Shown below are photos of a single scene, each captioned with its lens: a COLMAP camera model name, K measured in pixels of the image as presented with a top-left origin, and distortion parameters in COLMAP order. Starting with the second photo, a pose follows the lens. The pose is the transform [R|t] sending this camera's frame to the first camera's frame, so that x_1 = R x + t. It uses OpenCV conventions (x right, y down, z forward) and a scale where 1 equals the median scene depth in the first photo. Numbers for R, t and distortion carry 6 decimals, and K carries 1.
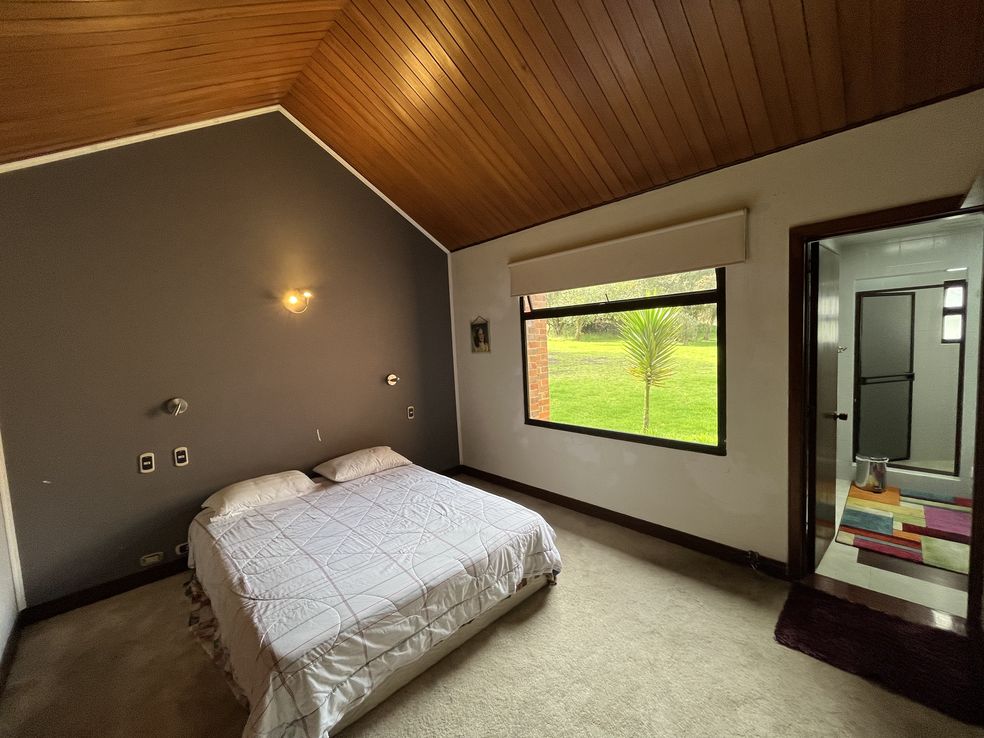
lens RADIAL K [[396.1, 0, 491.1], [0, 396.1, 368.8], [0, 0, 1]] dist [-0.002010, -0.000681]
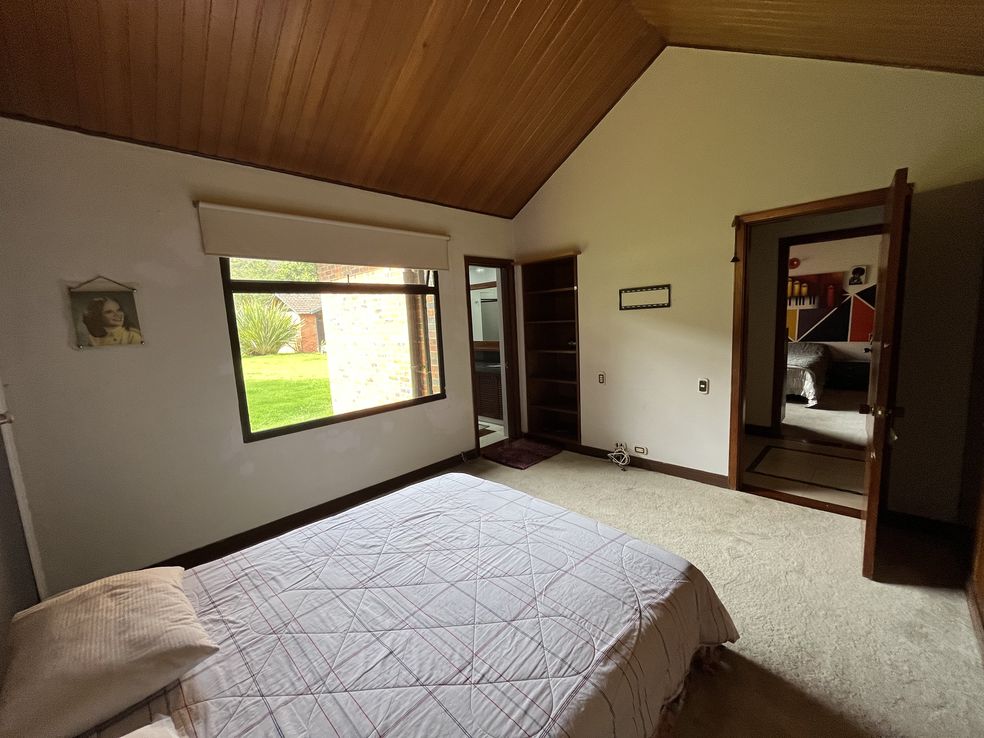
lens RADIAL K [[396.1, 0, 490.4], [0, 396.1, 369.7], [0, 0, 1]] dist [-0.002010, -0.000681]
pose [[-0.016739, -0.077976, 0.996815, -0.621095], [0.130794, 0.988217, 0.079500, 0.013889], [-0.991268, 0.131708, -0.006343, 0.581949]]
